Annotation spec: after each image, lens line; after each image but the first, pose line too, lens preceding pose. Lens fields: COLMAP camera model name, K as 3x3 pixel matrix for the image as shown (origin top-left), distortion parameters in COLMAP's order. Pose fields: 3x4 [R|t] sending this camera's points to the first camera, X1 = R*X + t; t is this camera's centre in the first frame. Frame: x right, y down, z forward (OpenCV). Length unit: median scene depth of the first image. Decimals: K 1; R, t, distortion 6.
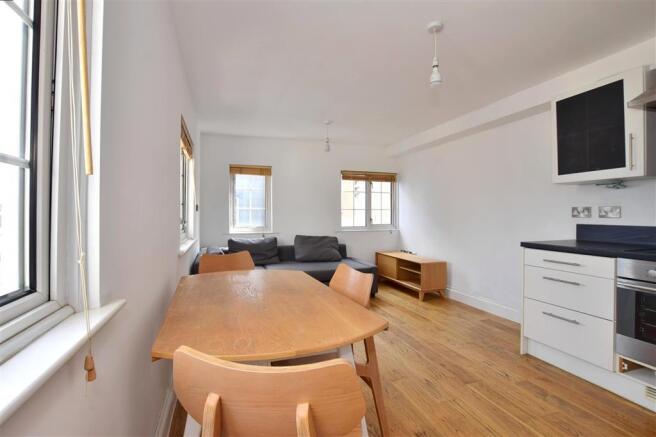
lens RADIAL K [[291.0, 0, 328.0], [0, 291.0, 218.5], [0, 0, 1]] dist [-0.022215, 0.000159]
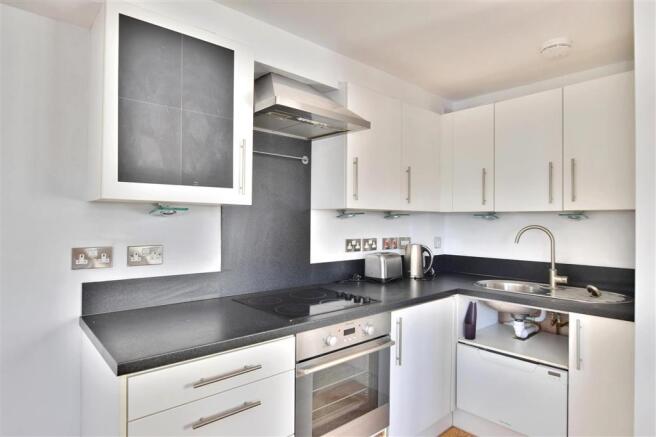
lens RADIAL K [[369.4, 0, 328.0], [0, 369.4, 218.5], [0, 0, 1]] dist [-0.003750, -0.000666]
pose [[-0.364588, -0.004148, 0.931160, 0.149869], [0.012851, 0.999872, 0.009486, -0.095908], [-0.931080, 0.015425, -0.364488, 0.895619]]
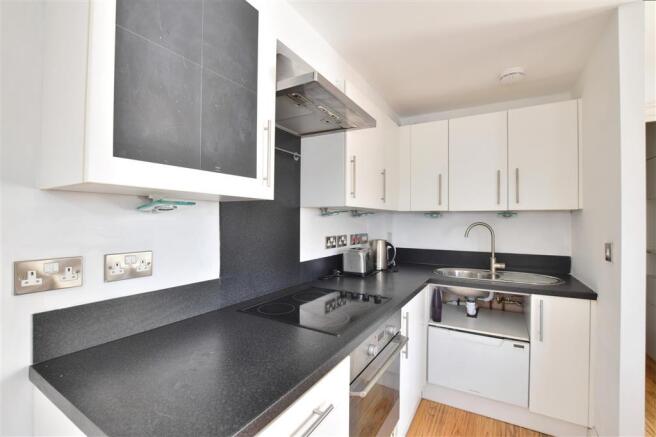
lens RADIAL K [[291.0, 0, 328.0], [0, 291.0, 218.5], [0, 0, 1]] dist [-0.022215, 0.000159]
pose [[-0.628080, -0.008557, 0.778102, 0.453032], [0.008086, 0.999814, 0.017522, -0.094449], [-0.778107, 0.017297, -0.627894, 1.004416]]
